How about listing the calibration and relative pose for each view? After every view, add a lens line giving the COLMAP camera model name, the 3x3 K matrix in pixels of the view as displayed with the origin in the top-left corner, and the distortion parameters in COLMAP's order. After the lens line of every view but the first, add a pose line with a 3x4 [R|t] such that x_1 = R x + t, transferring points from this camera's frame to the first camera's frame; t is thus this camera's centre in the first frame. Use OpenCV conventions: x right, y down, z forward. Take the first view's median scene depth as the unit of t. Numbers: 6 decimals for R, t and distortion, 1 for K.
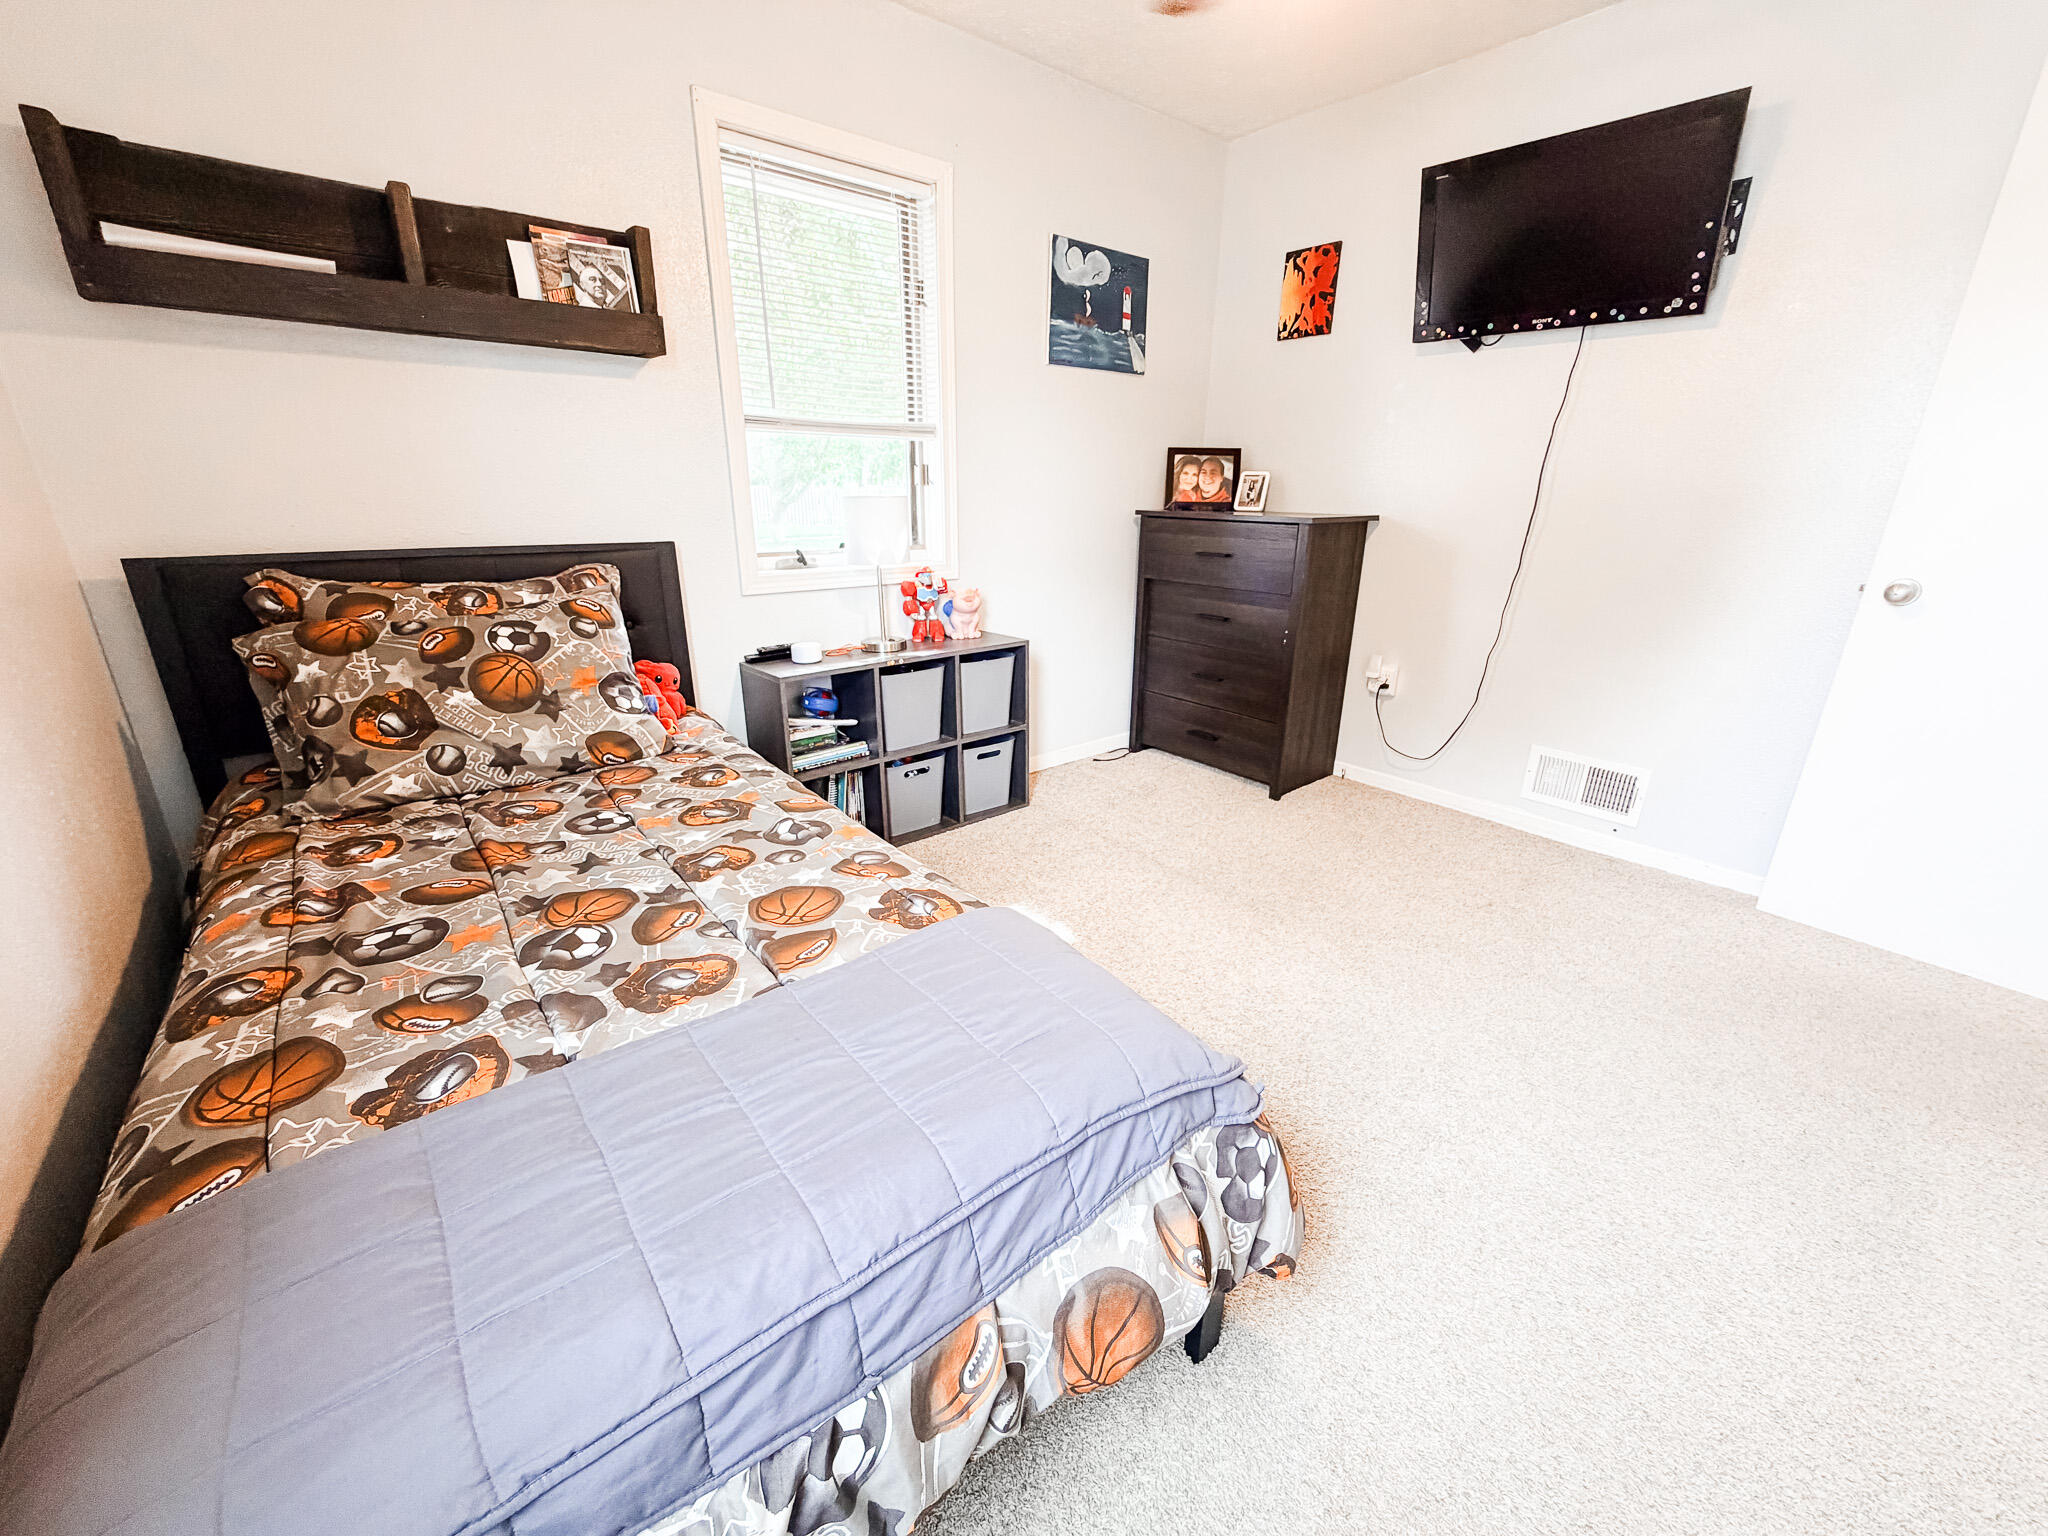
lens RADIAL K [[817.9, 0, 1022.6], [0, 817.9, 770.4], [0, 0, 1]] dist [0.001499, -0.000634]
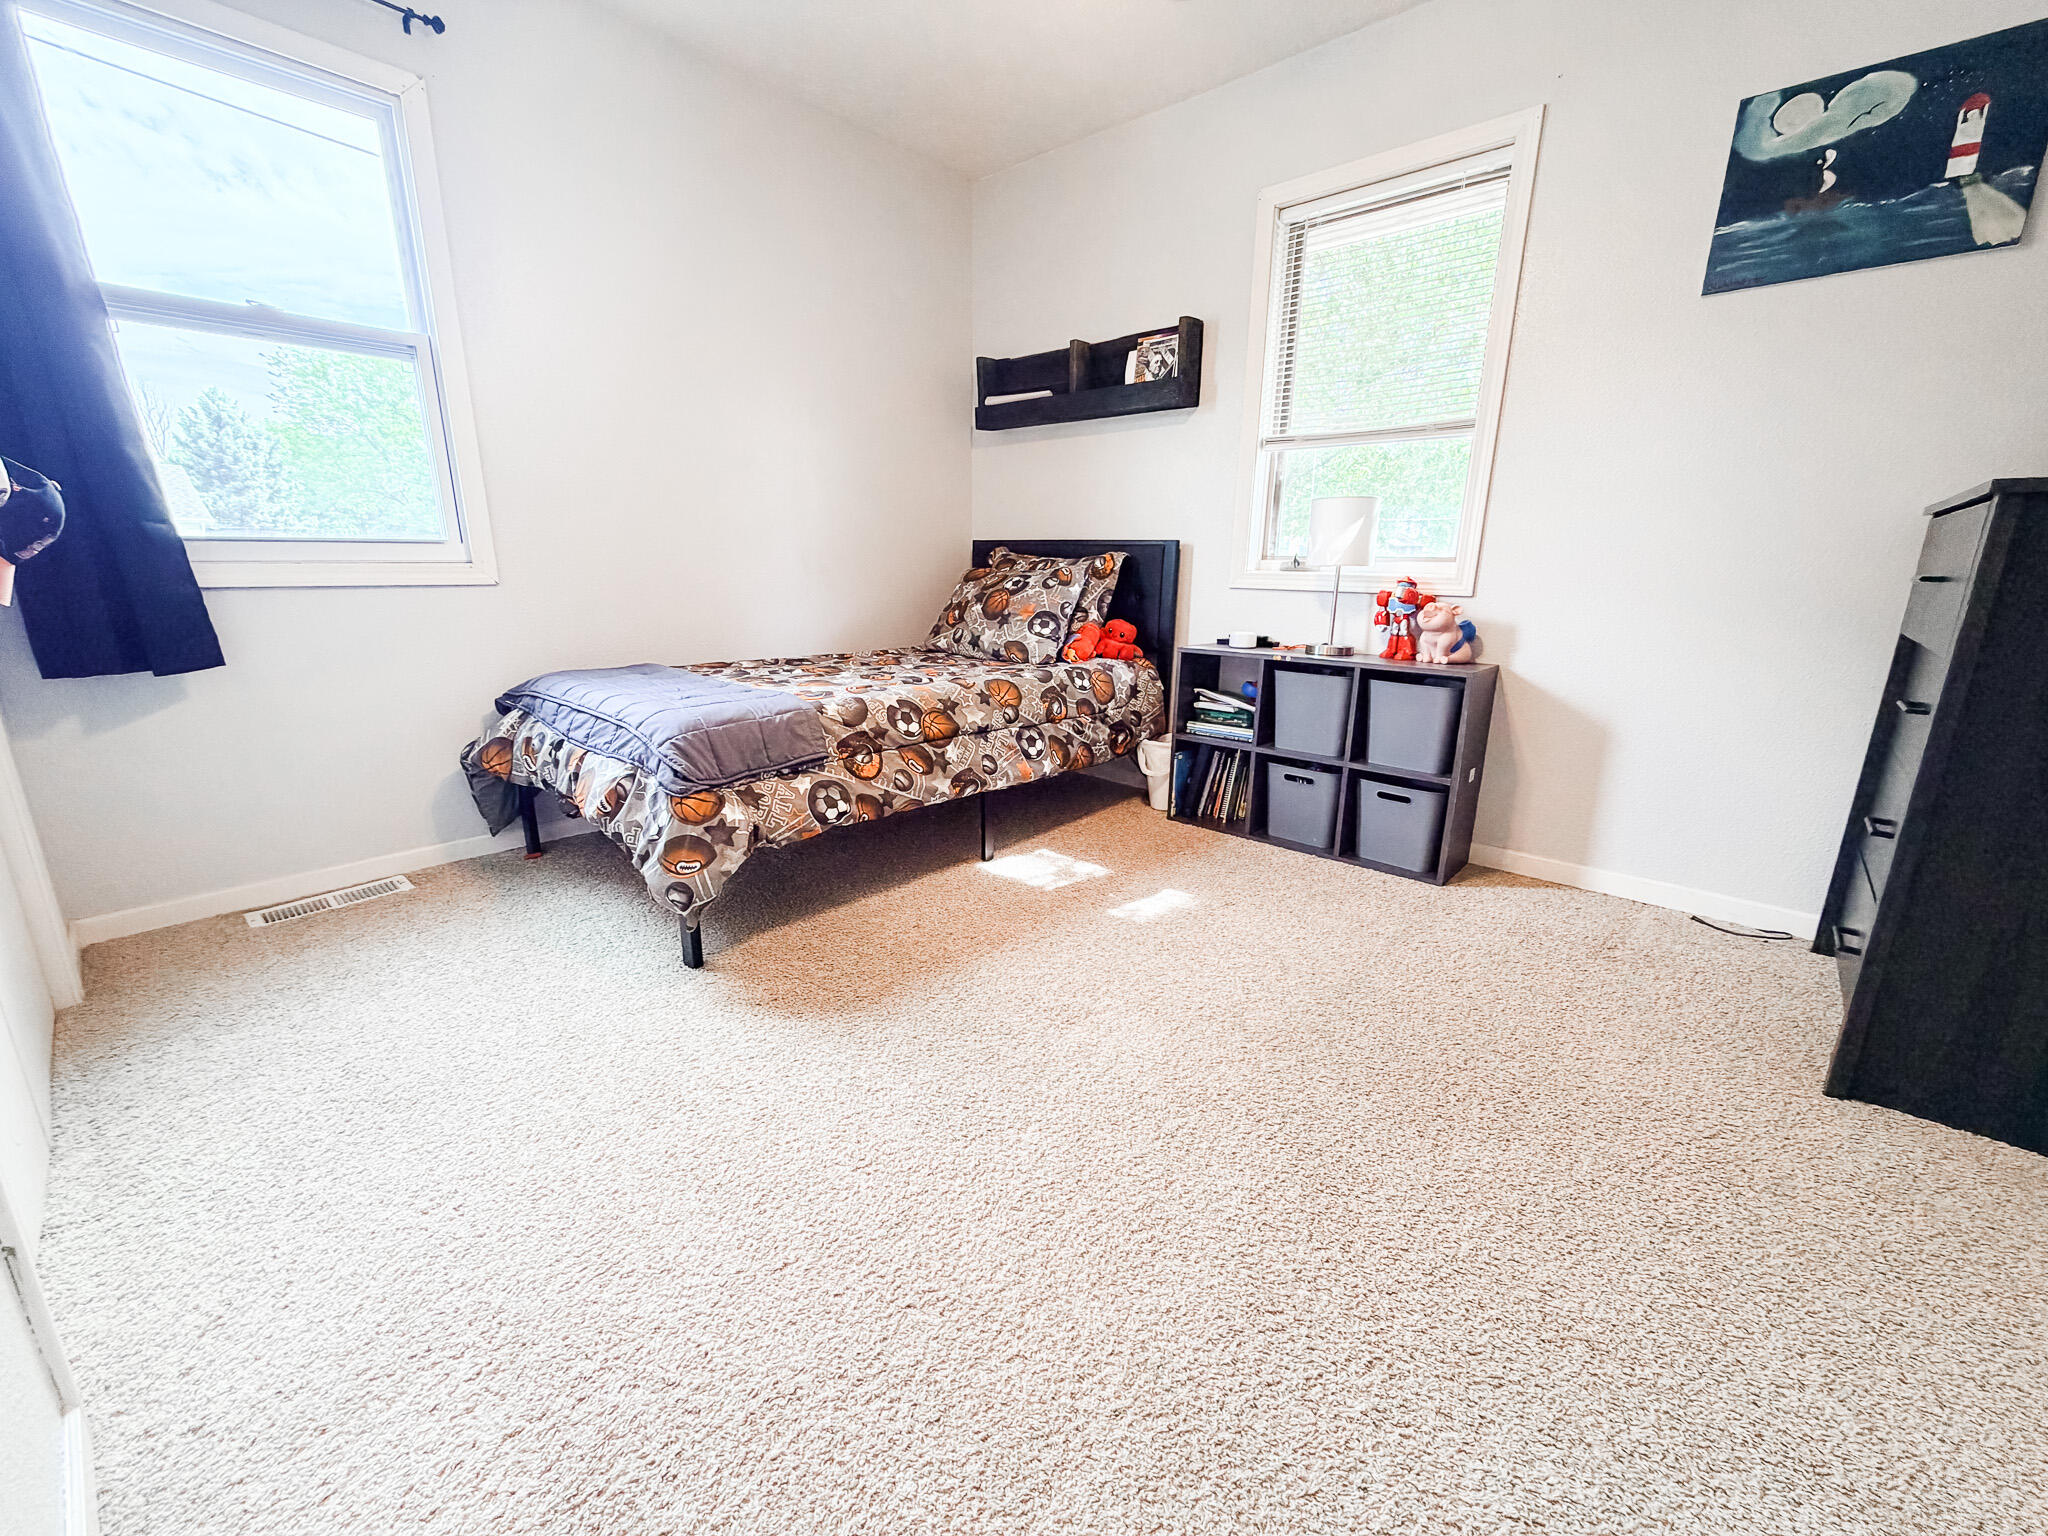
lens RADIAL K [[815.5, 0, 1020.7], [0, 815.5, 769.3], [0, 0, 1]] dist [0.000185, 0.000040]
pose [[0.137111, 0.239799, -0.961092, 0.948428], [-0.338806, 0.923089, 0.181983, -0.092257], [0.930812, 0.300672, 0.207811, 0.619055]]
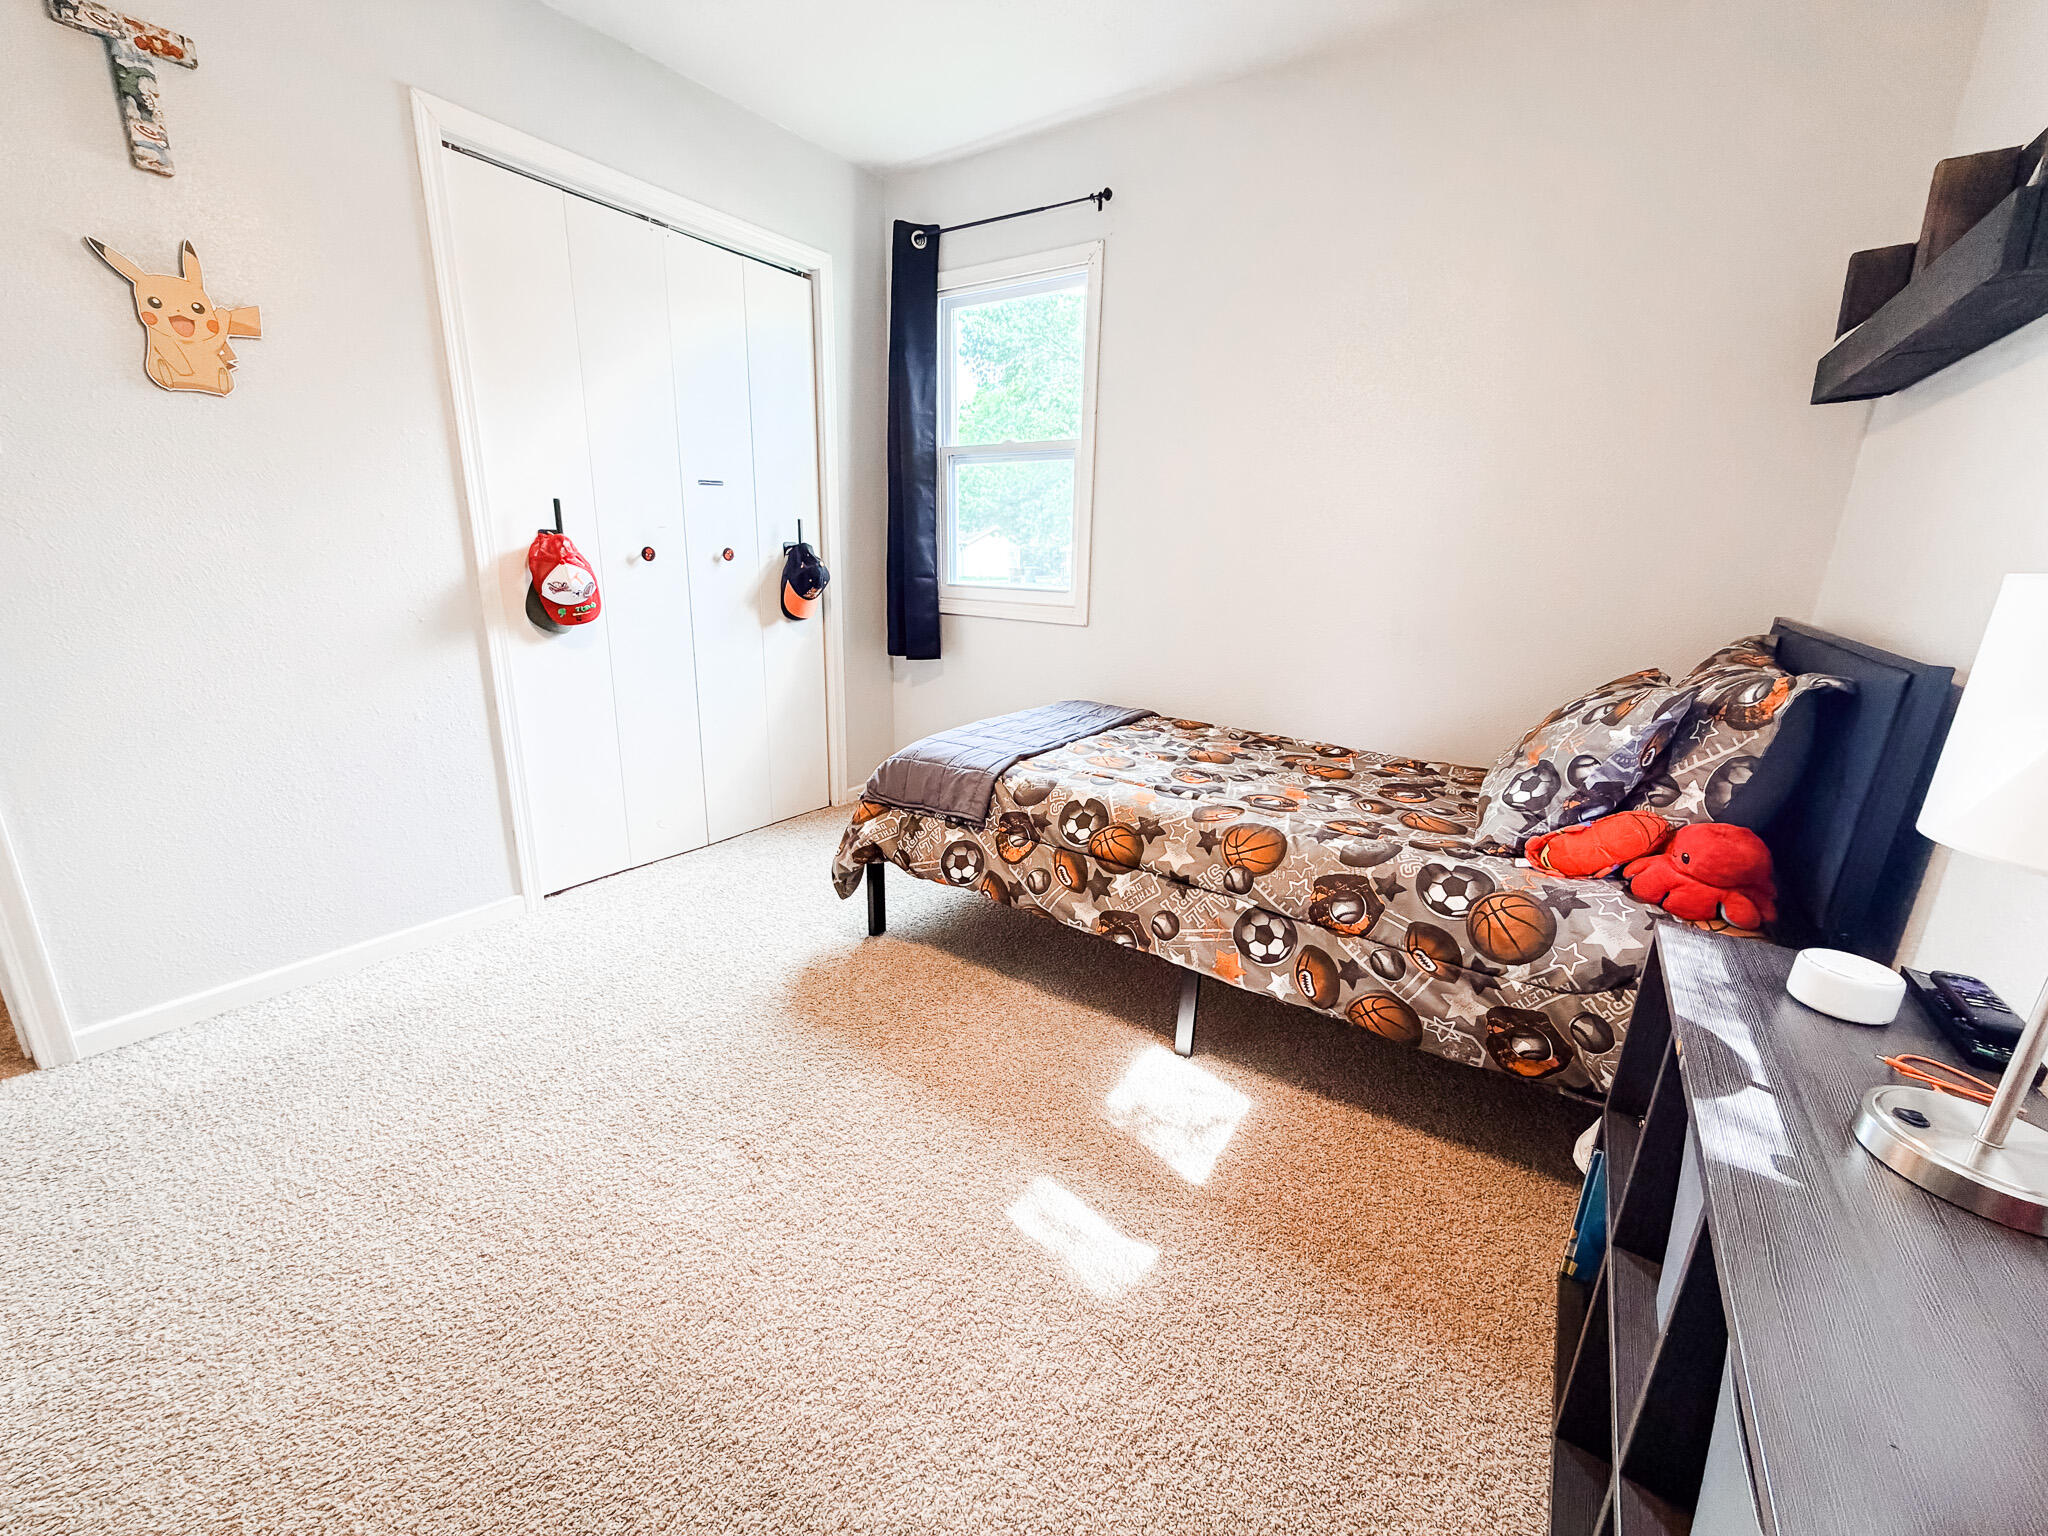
lens RADIAL K [[815.5, 0, 1020.7], [0, 815.5, 769.3], [0, 0, 1]] dist [0.000185, 0.000040]
pose [[-0.961971, 0.036735, -0.270670, 0.220747], [-0.125101, 0.821631, 0.556123, -0.443476], [0.242820, 0.568835, -0.785789, 1.325174]]
